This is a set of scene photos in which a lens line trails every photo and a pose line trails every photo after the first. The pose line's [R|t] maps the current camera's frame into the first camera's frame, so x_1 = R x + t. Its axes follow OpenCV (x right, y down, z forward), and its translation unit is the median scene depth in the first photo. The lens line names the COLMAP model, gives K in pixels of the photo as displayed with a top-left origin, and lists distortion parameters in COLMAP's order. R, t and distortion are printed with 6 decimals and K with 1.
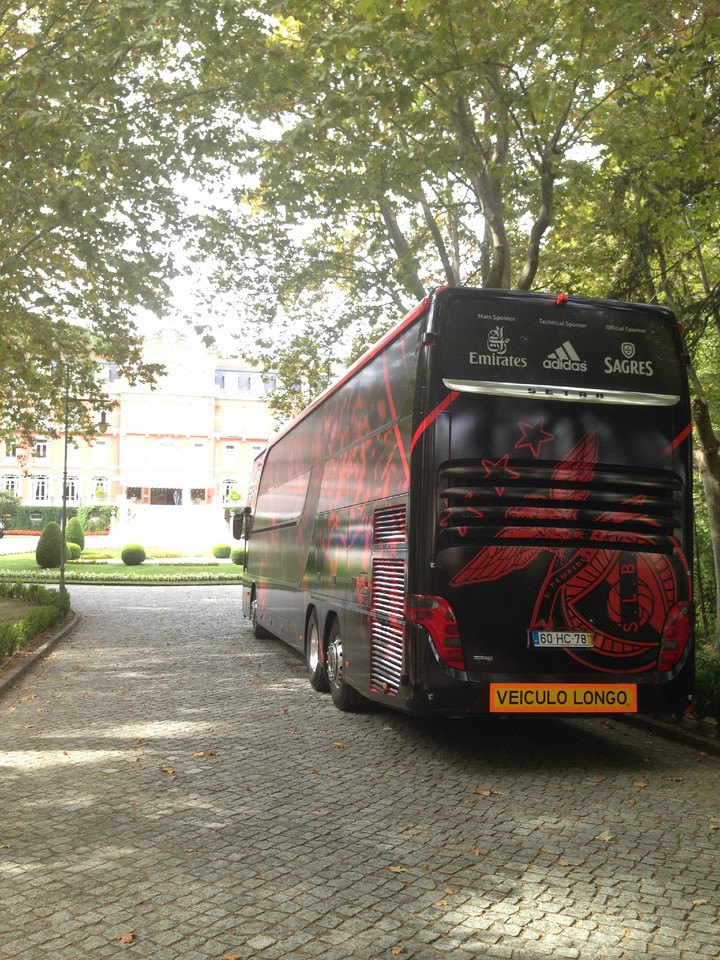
lens RADIAL K [[942.1, 0, 360.0], [0, 942.1, 480.0], [0, 0, 1]] dist [0.085883, 0.002526]
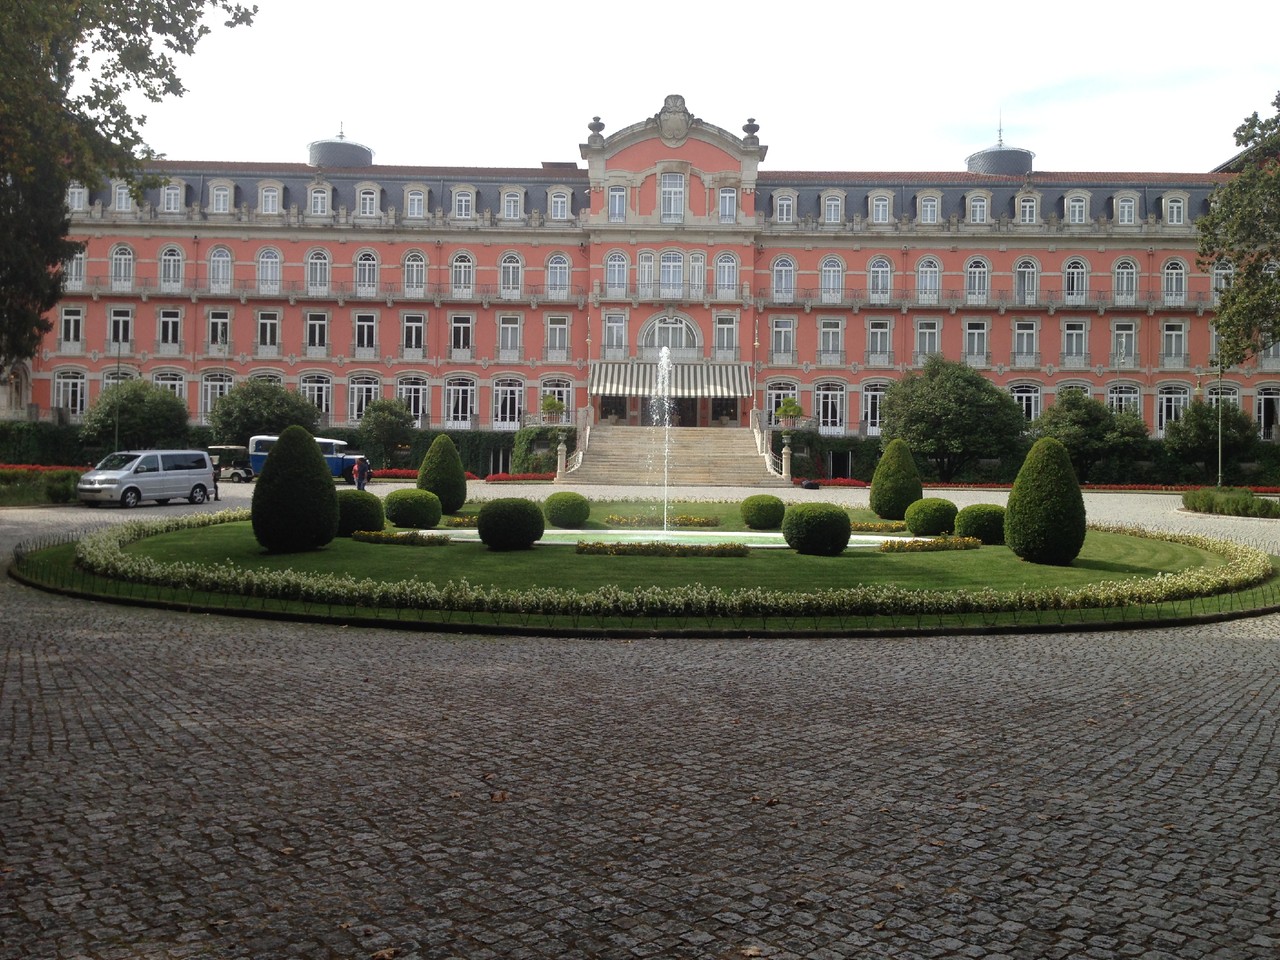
lens RADIAL K [[1256.2, 0, 640.0], [0, 1256.2, 480.0], [0, 0, 1]] dist [0.085883, 0.002526]
pose [[0.968922, 0.004756, -0.247321, -0.041043], [0.007487, 0.998793, 0.048541, 0.022297], [0.247253, -0.048884, 0.967717, 0.301174]]
